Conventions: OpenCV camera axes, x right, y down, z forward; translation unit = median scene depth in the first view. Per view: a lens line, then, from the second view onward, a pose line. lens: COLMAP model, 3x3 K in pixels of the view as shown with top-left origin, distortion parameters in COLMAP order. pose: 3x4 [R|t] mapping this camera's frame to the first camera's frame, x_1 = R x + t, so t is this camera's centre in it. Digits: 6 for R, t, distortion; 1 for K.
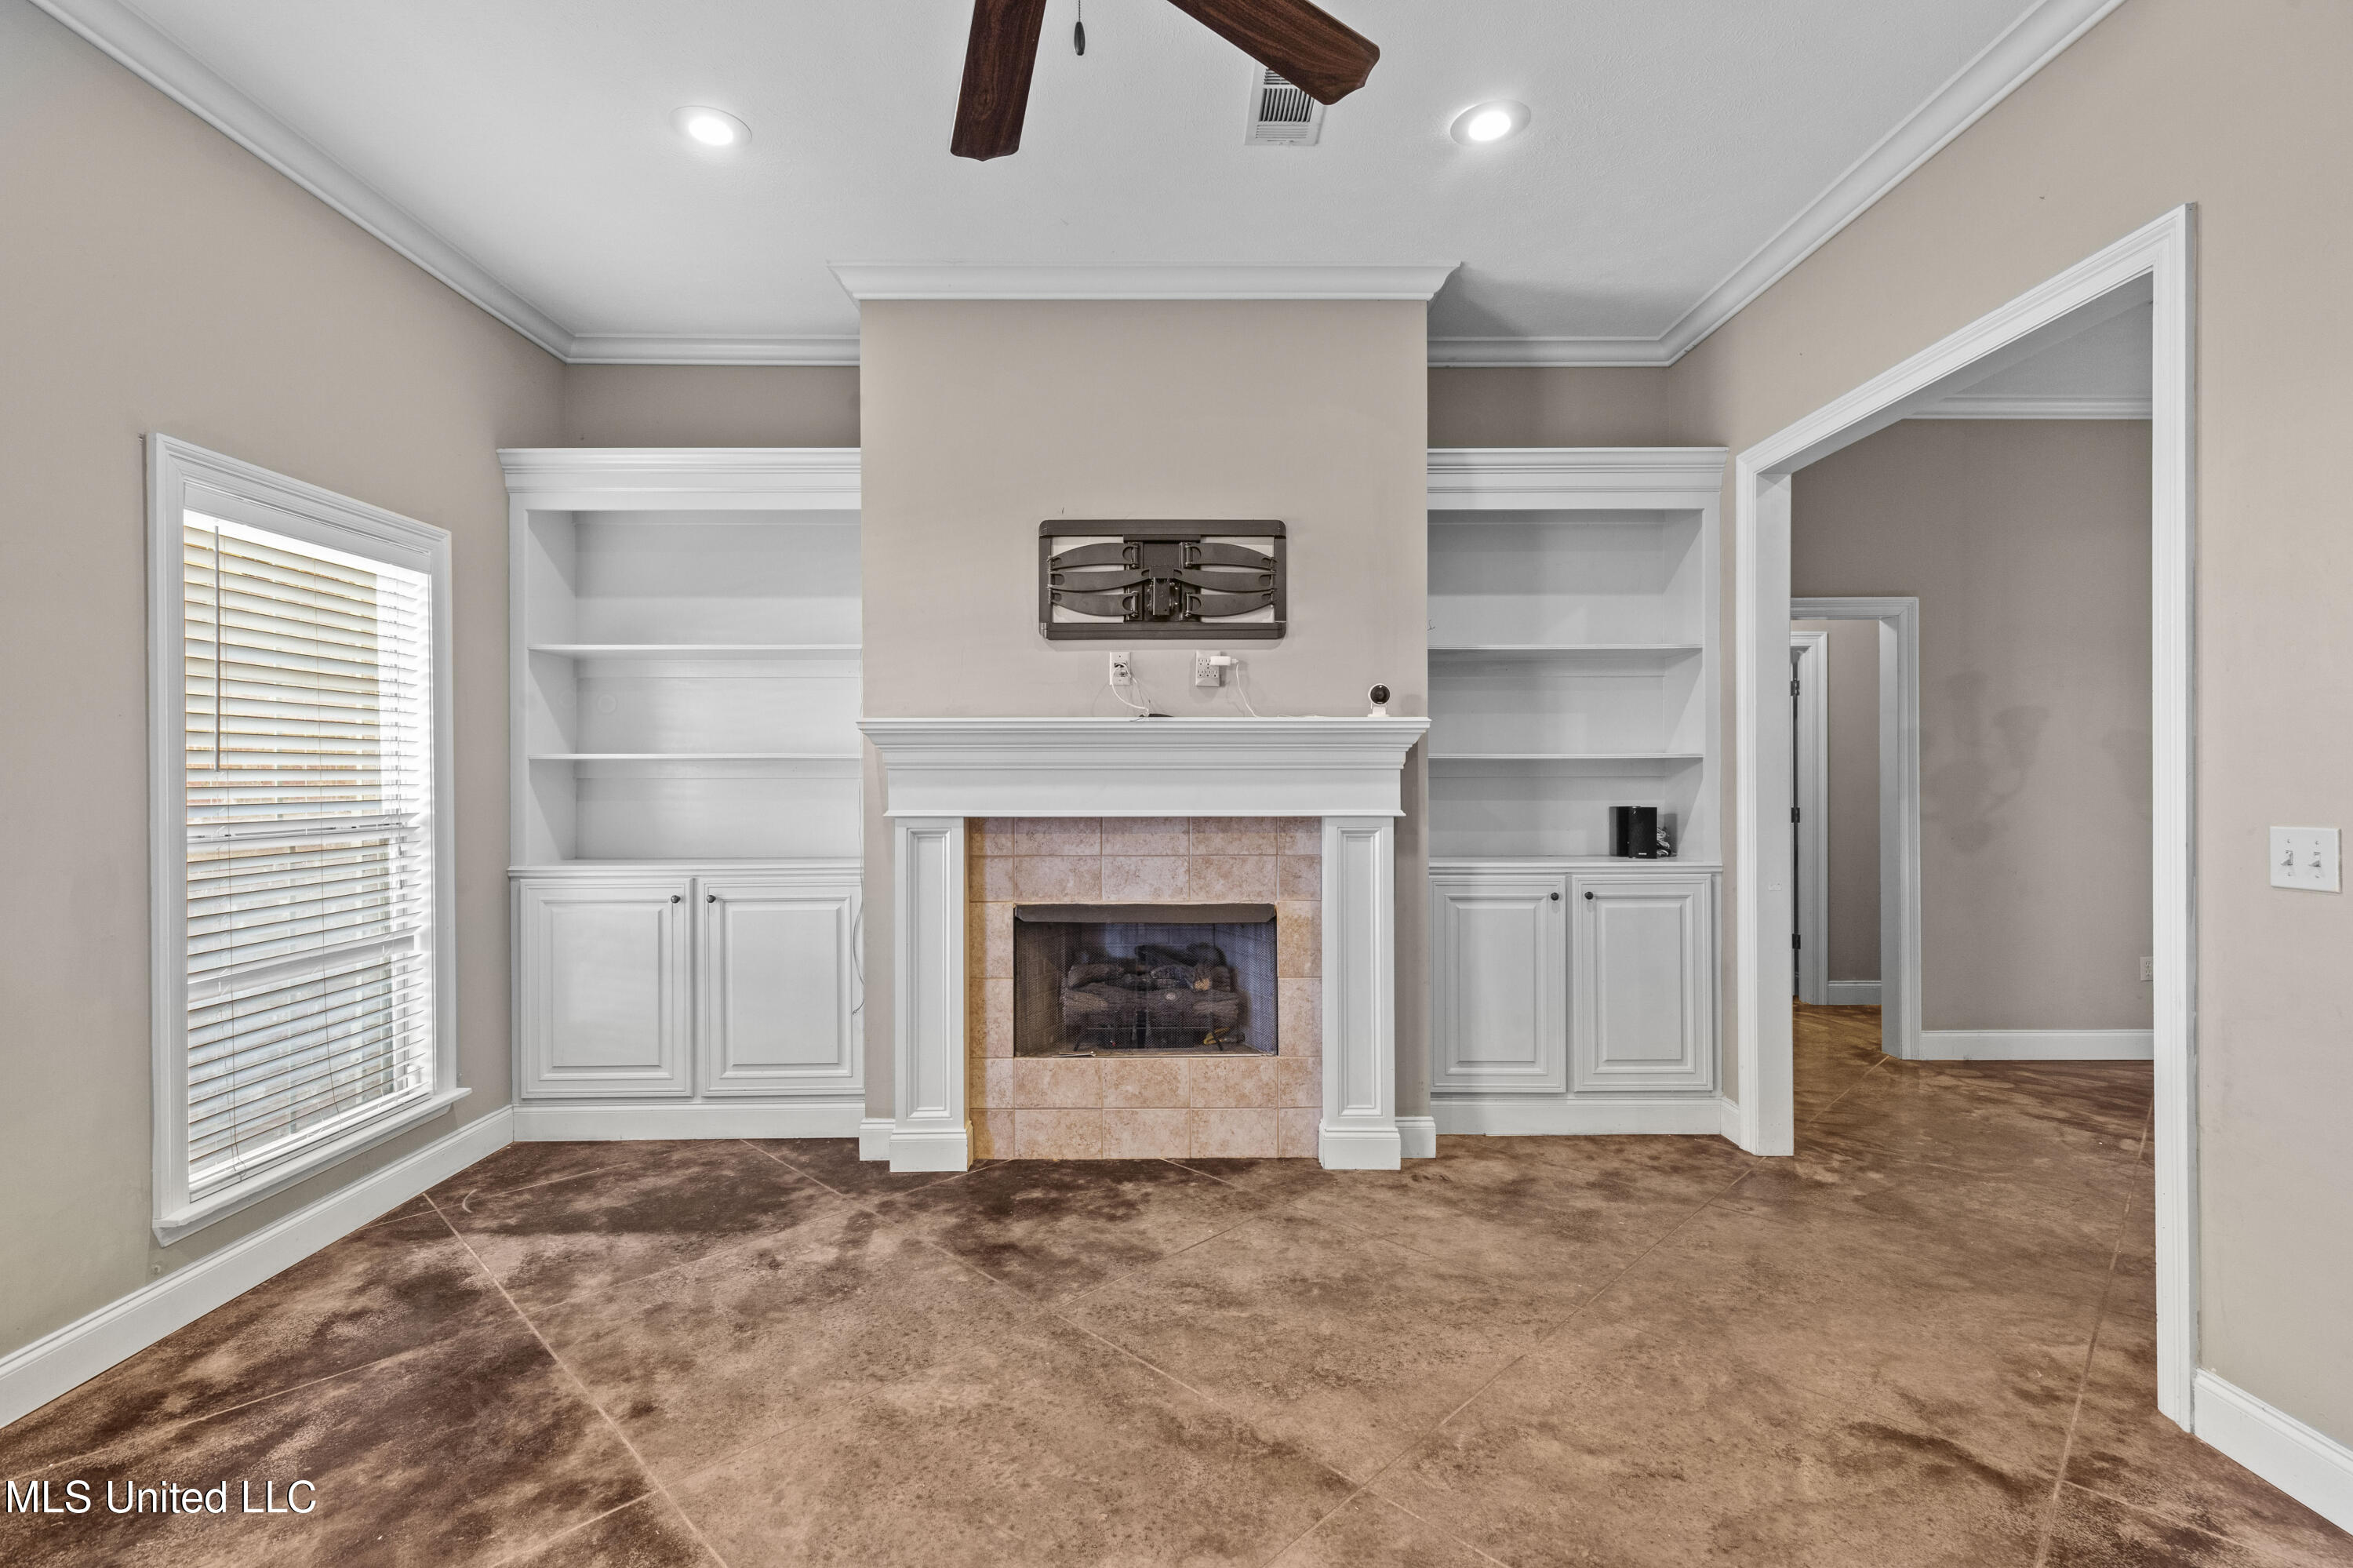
lens RADIAL K [[1061.6, 0, 1175.7], [0, 1061.6, 774.8], [0, 0, 1]] dist [0.005919, -0.001076]
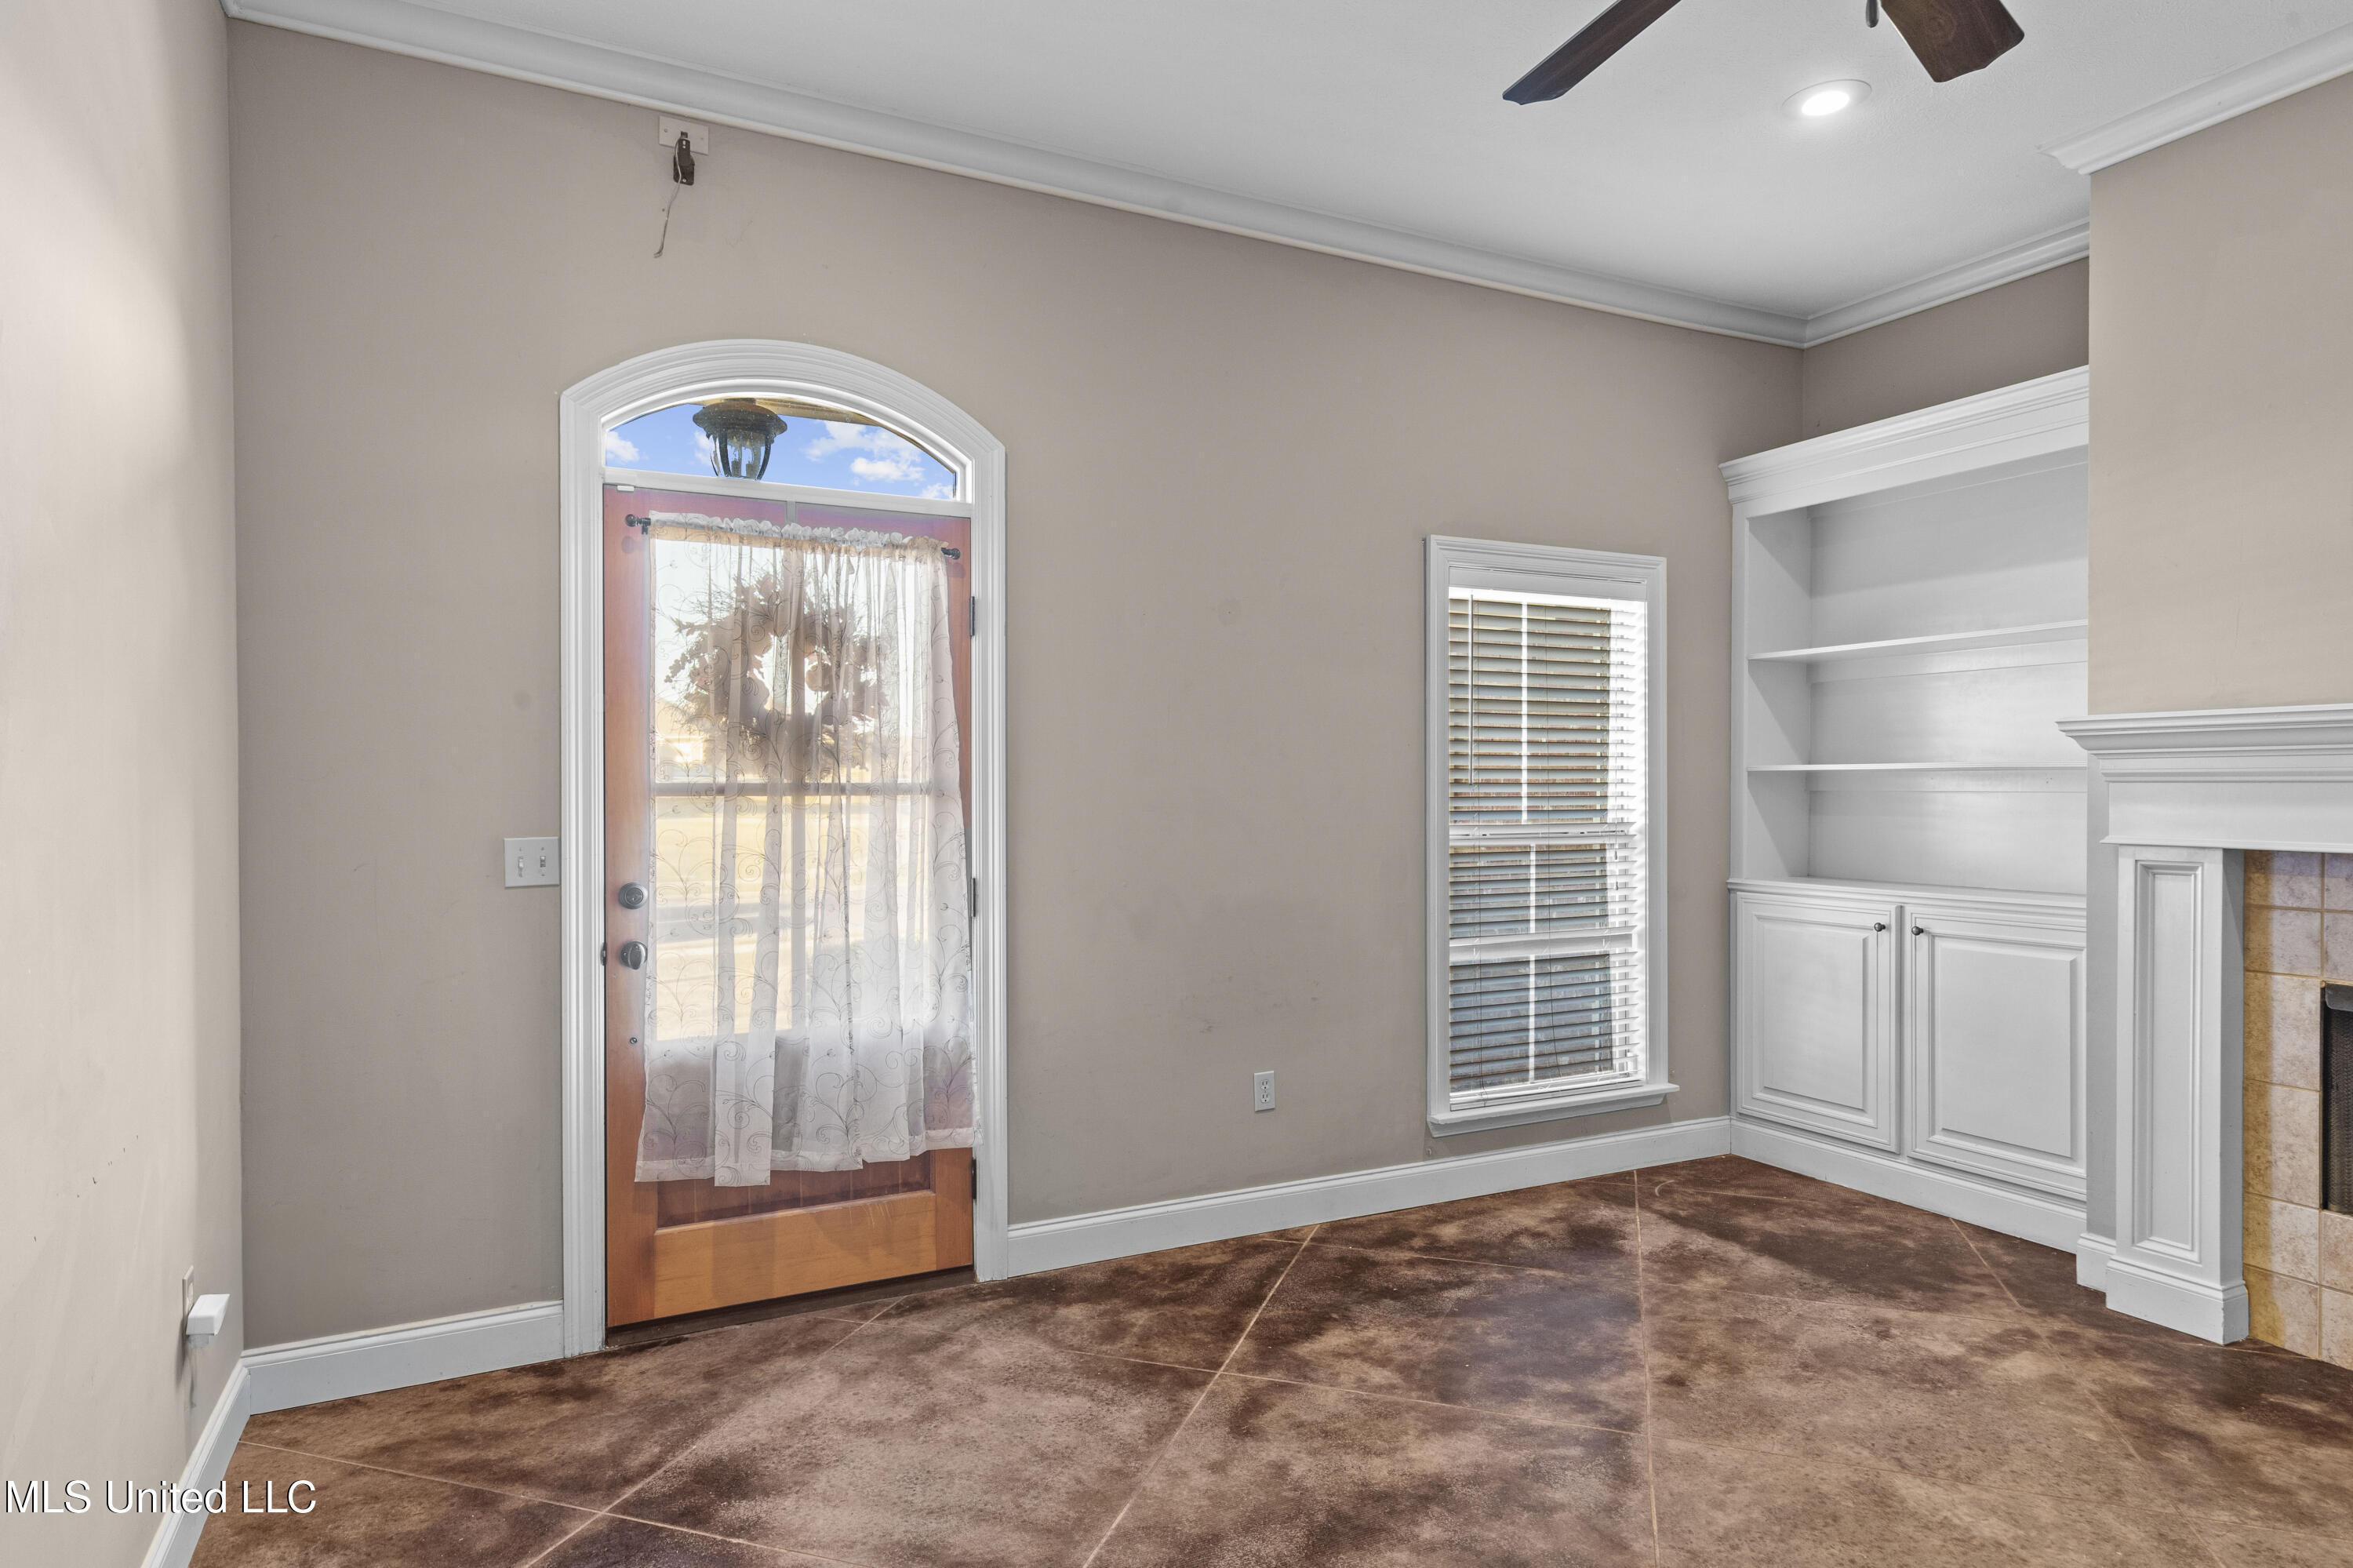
lens RADIAL K [[1339.0, 0, 1169.9], [0, 1339.0, 798.2], [0, 0, 1]] dist [0.011260, -0.000926]
pose [[0.440889, 0.010227, -0.897503, 0.322328], [-0.001306, 0.999941, 0.010753, -0.002921], [0.897561, -0.003569, 0.440877, -0.034270]]
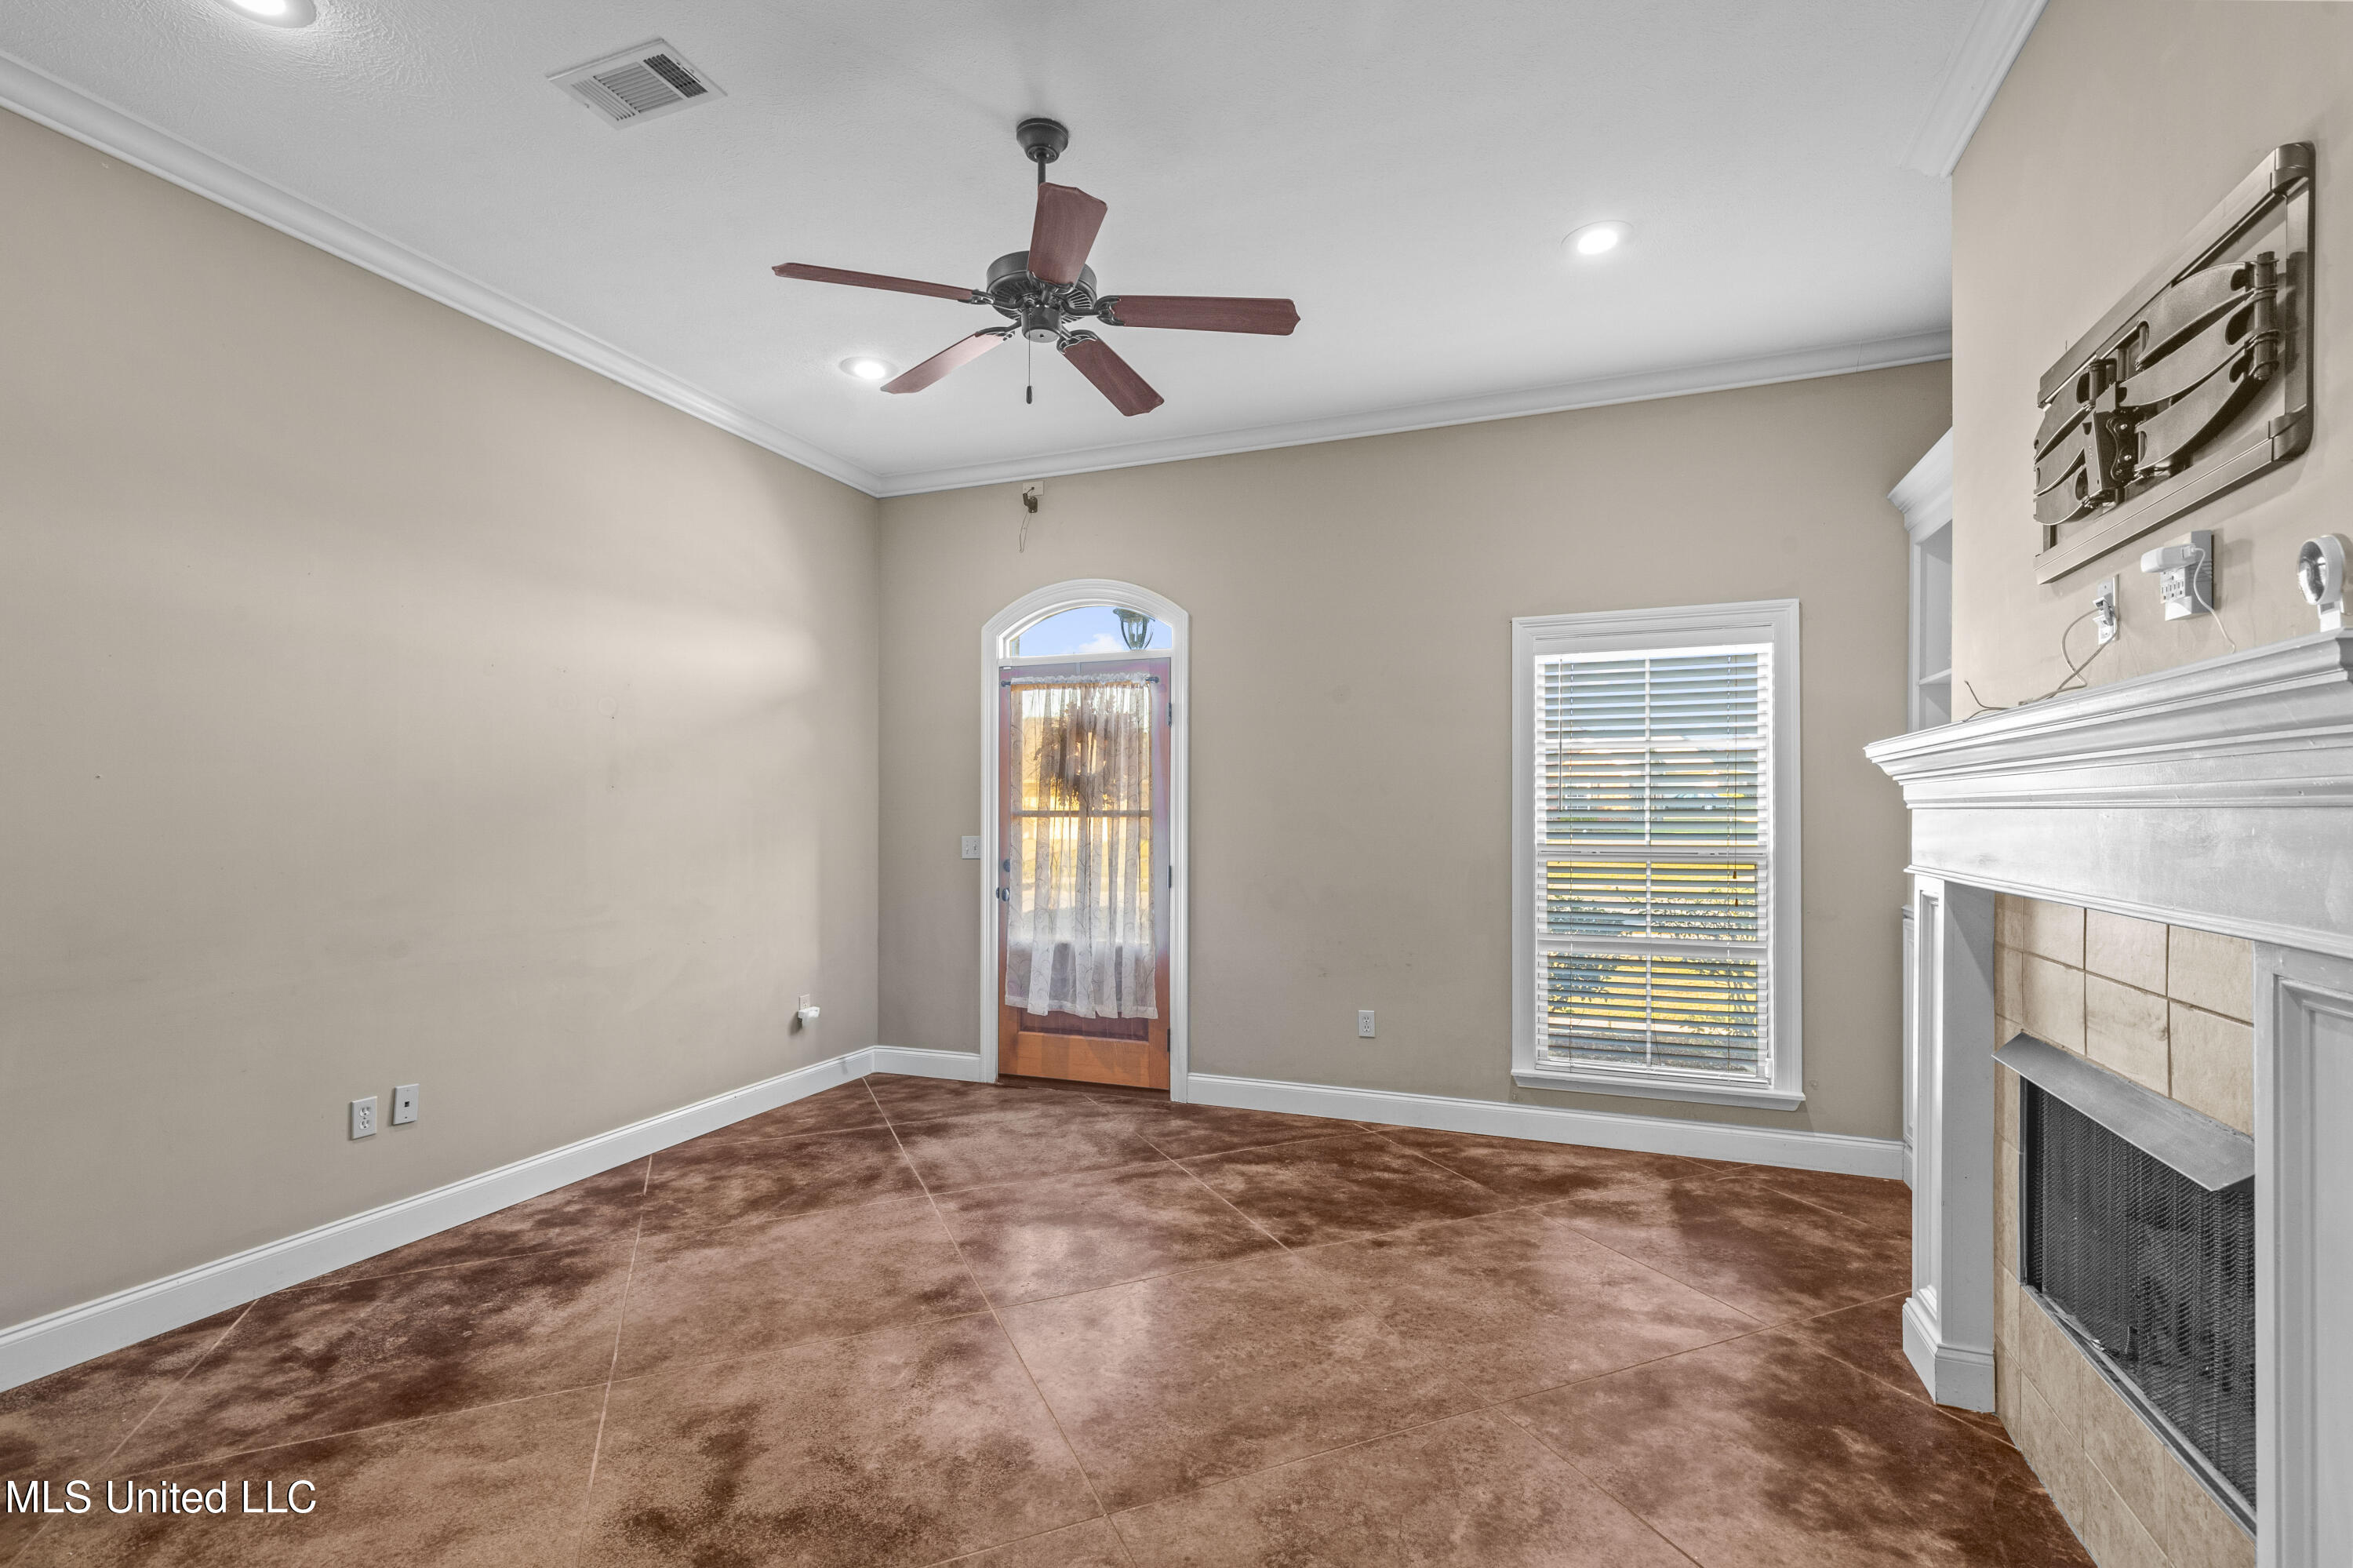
lens RADIAL K [[1061.6, 0, 1176.6], [0, 1061.6, 807.8], [0, 0, 1]] dist [0.005919, -0.001076]
pose [[-0.366043, 0.000645, -0.930598, 0.656878], [0.000095, 1.000000, 0.000656, -0.008479], [0.930598, 0.000152, -0.366043, 0.853717]]
